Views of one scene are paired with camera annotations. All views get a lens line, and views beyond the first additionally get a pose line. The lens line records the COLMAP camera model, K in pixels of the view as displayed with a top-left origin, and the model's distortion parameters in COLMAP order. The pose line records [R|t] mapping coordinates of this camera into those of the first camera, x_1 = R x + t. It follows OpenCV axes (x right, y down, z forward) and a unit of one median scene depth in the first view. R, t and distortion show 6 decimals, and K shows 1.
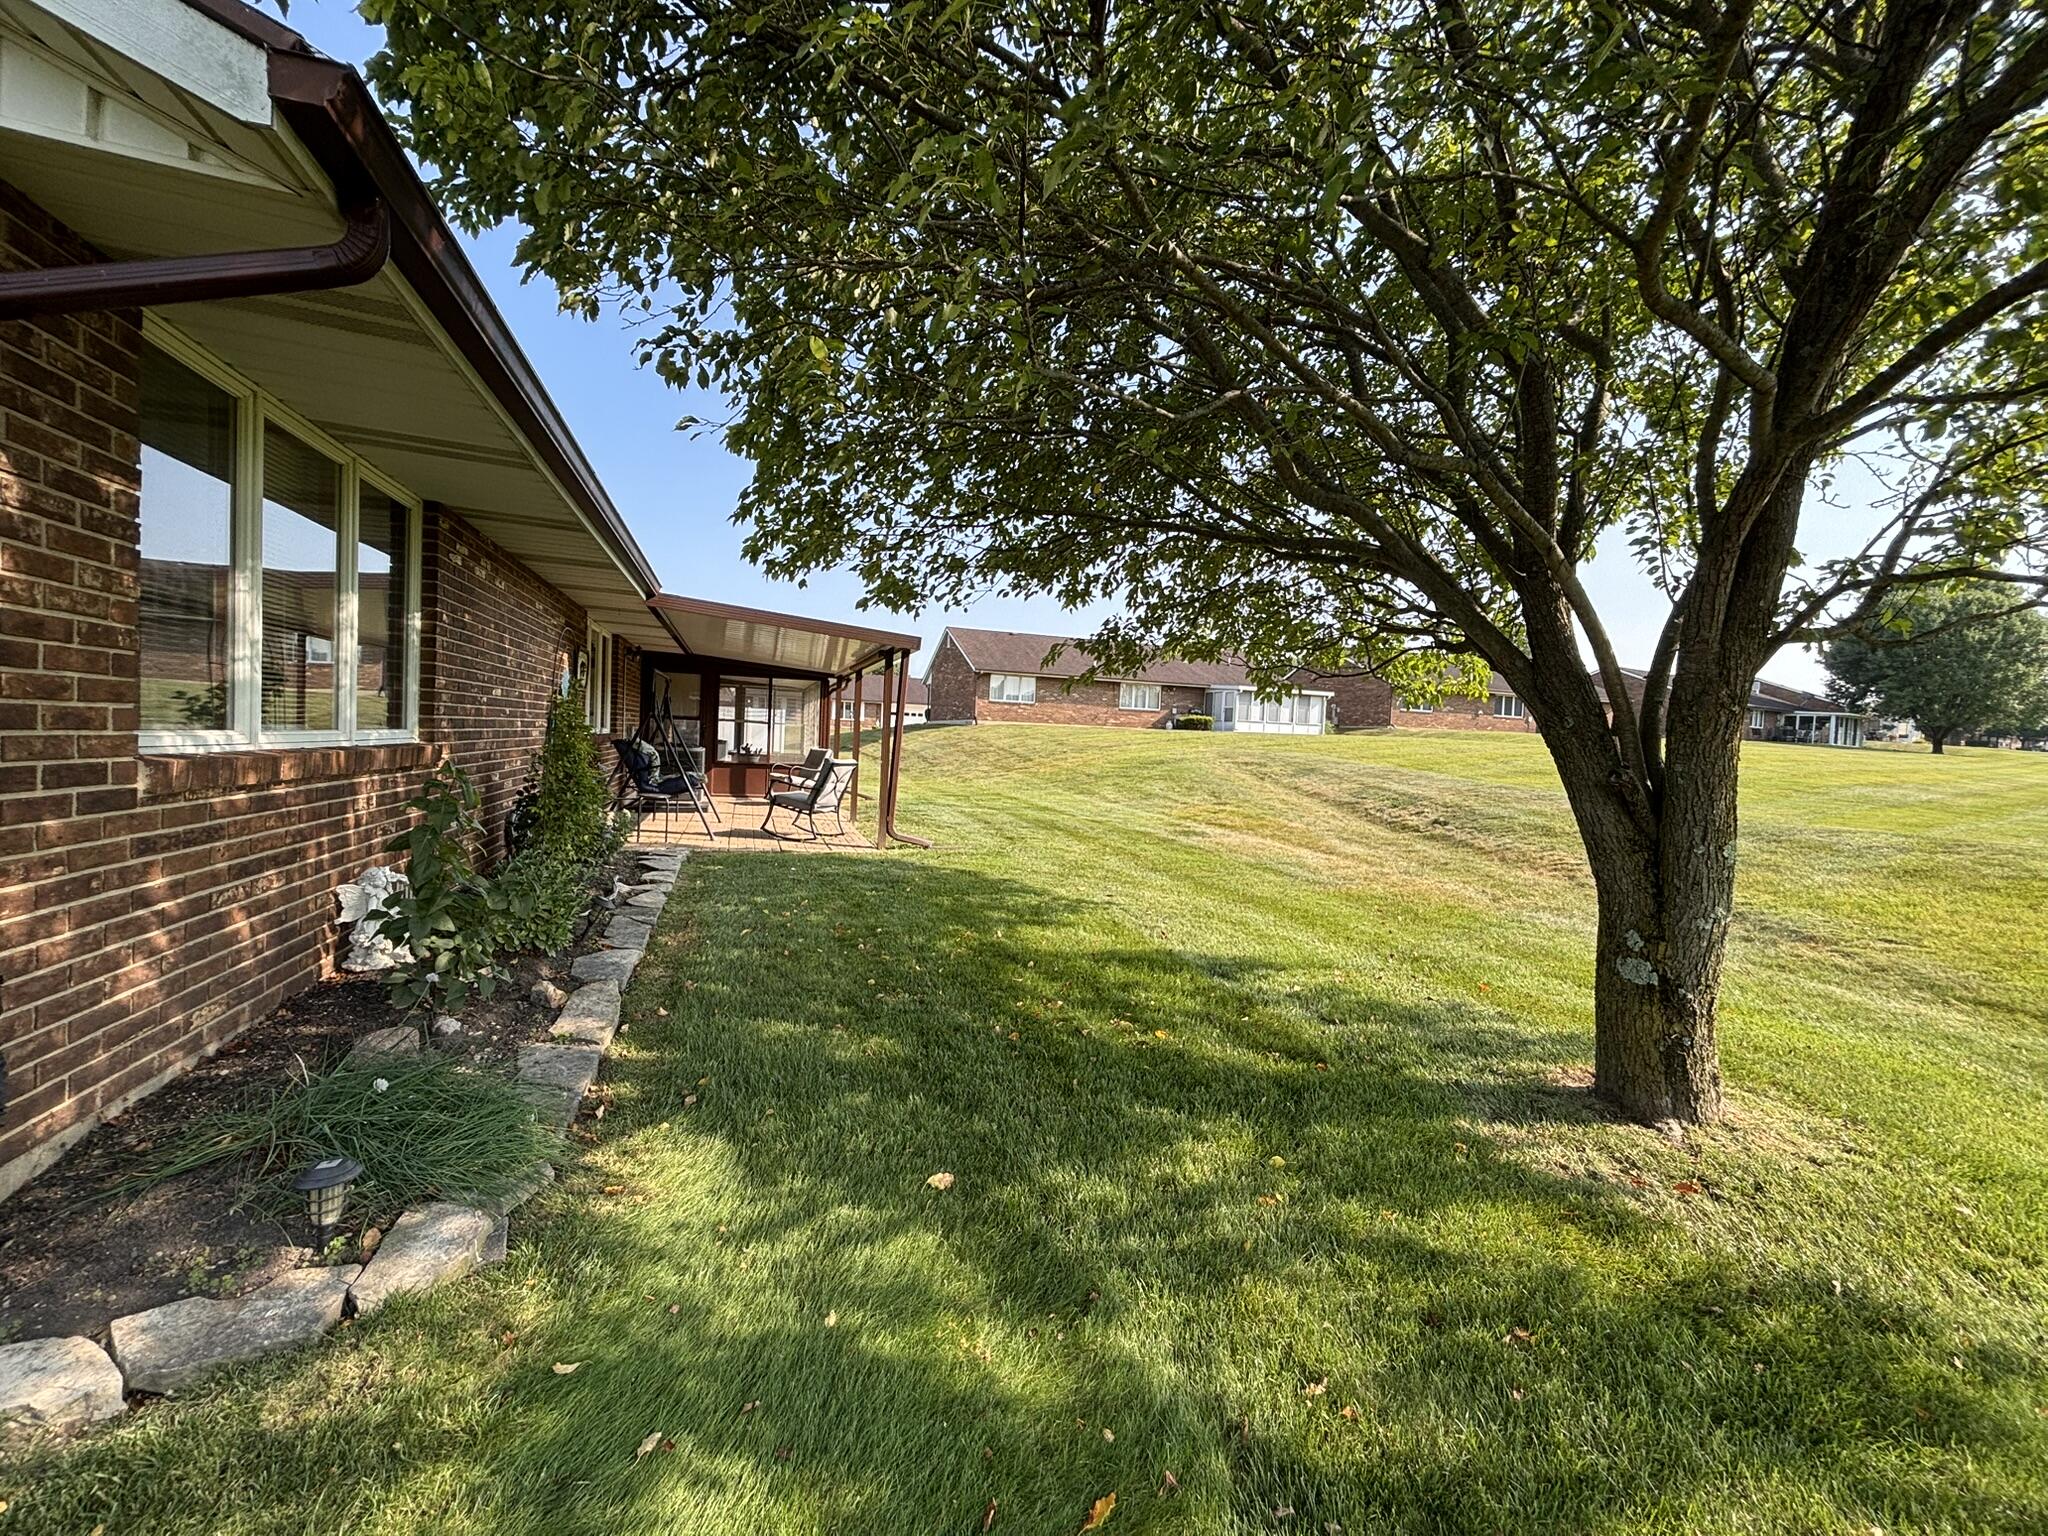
lens RADIAL K [[827.0, 0, 1027.3], [0, 827.0, 771.3], [0, 0, 1]] dist [0.000454, -0.000796]
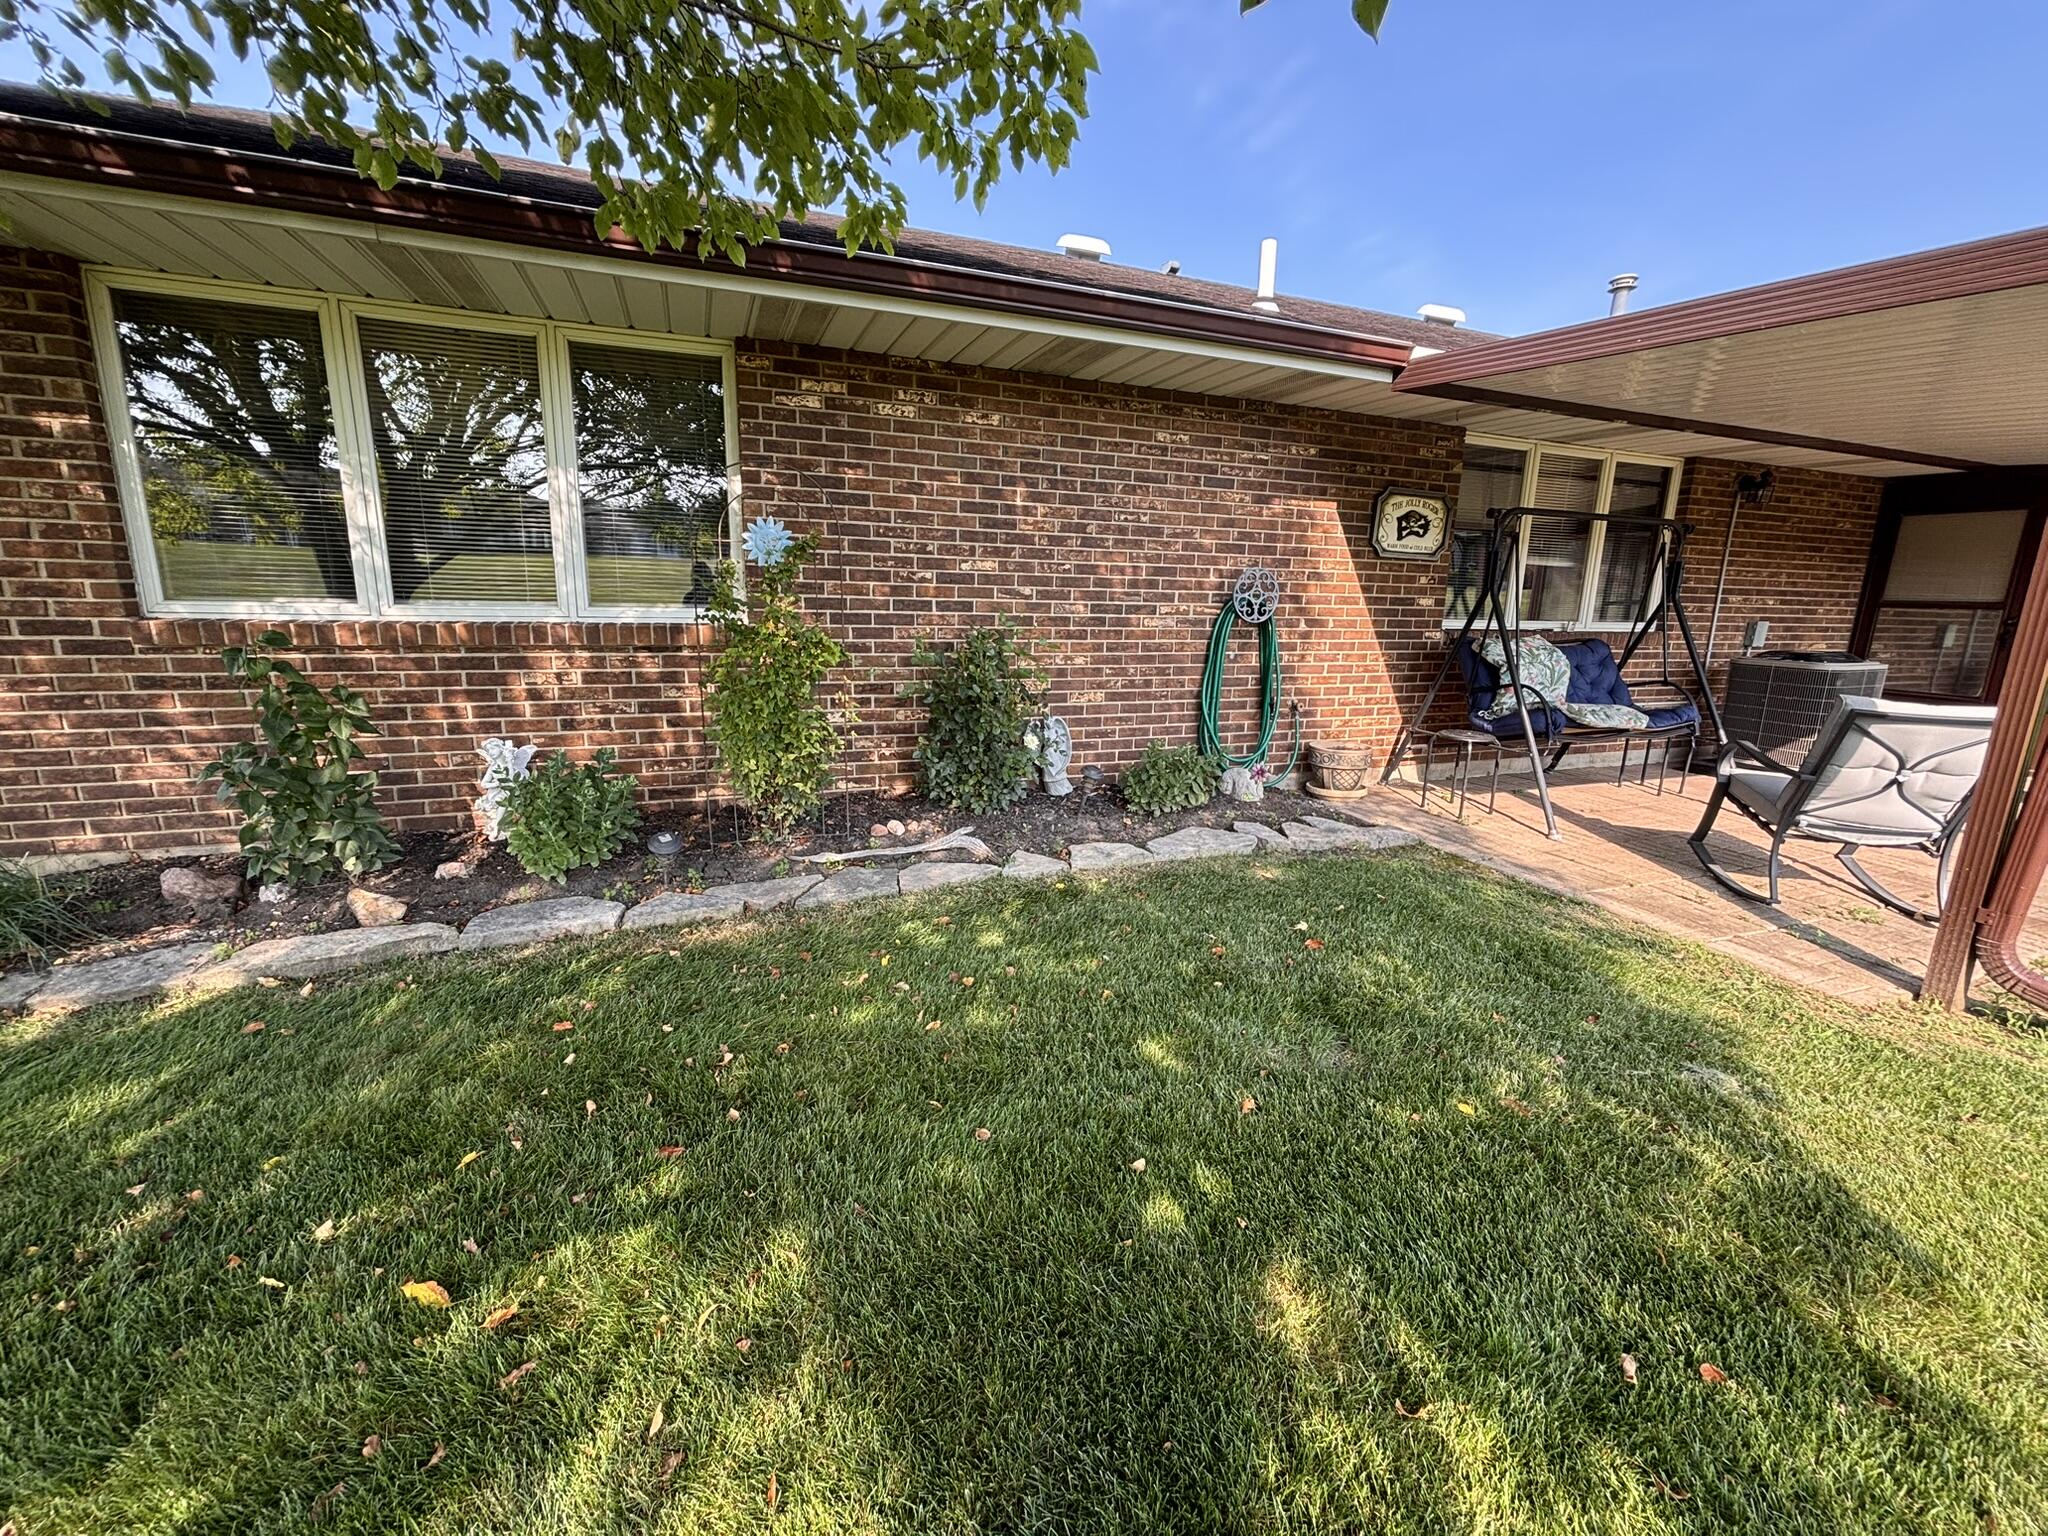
lens RADIAL K [[827.0, 0, 1027.5], [0, 827.0, 765.2], [0, 0, 1]] dist [0.000454, -0.000796]
pose [[0.024376, 0.156292, -0.987410, 0.425270], [-0.055648, 0.986384, 0.154756, -0.078892], [0.998153, 0.051175, 0.032742, 2.689623]]
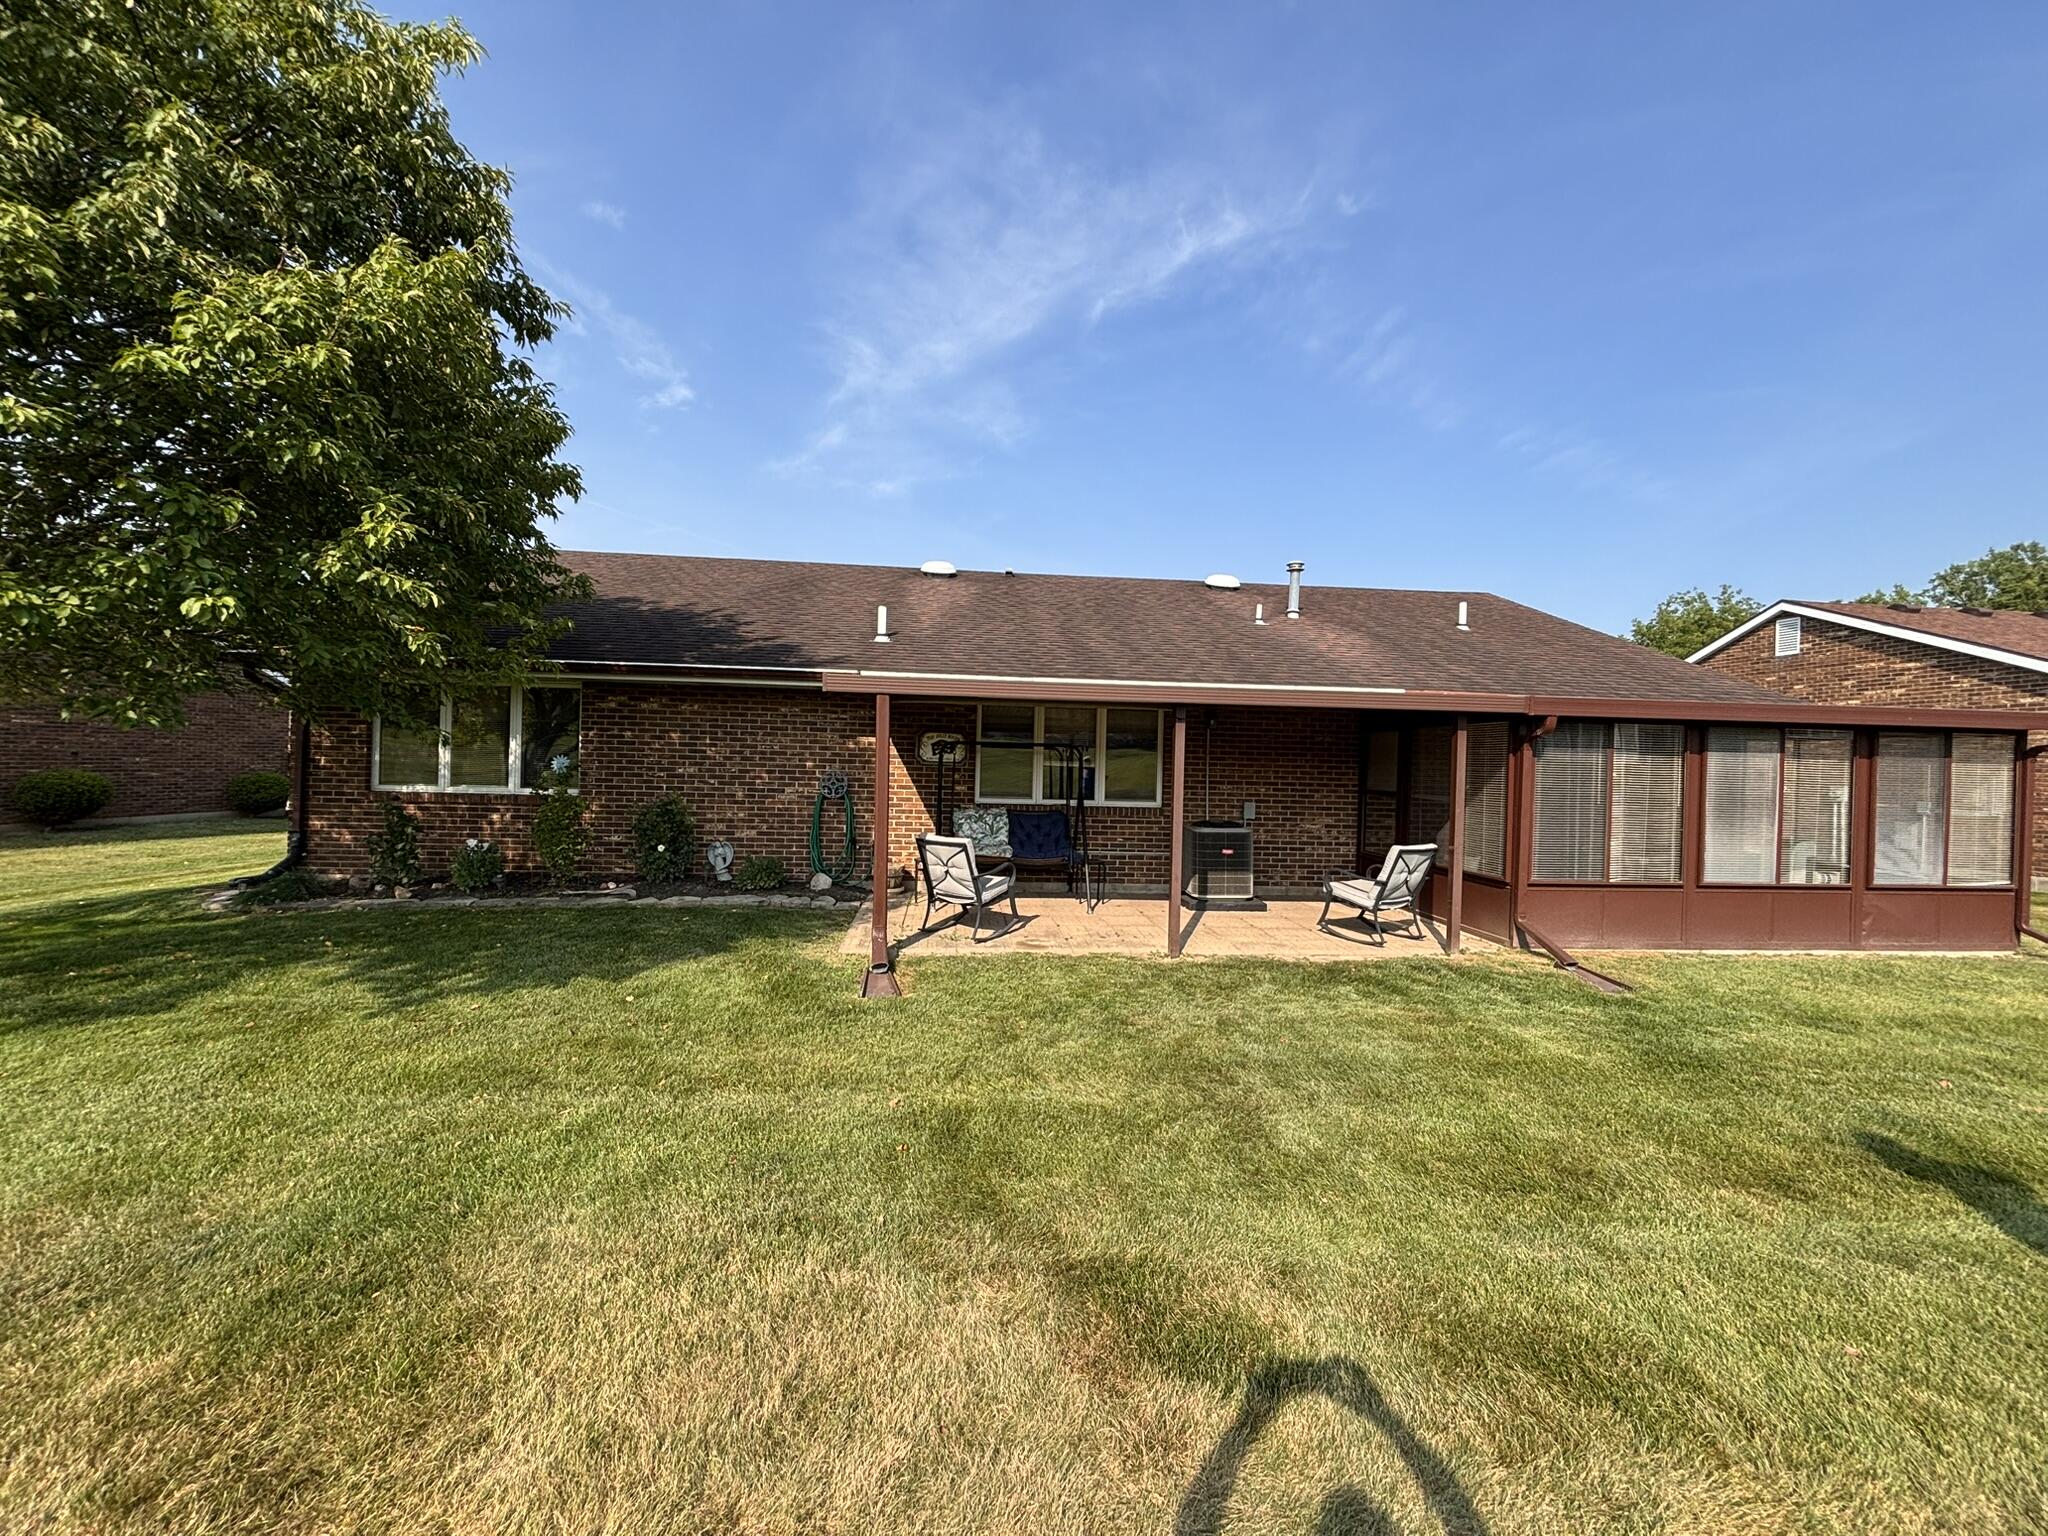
lens RADIAL K [[827.0, 0, 1020.4], [0, 827.0, 772.7], [0, 0, 1]] dist [0.000454, -0.000796]
pose [[-0.245265, -0.038967, -0.968673, 2.241830], [-0.071232, 0.997215, -0.022080, -0.262916], [0.966836, 0.063585, -0.247357, 5.512539]]
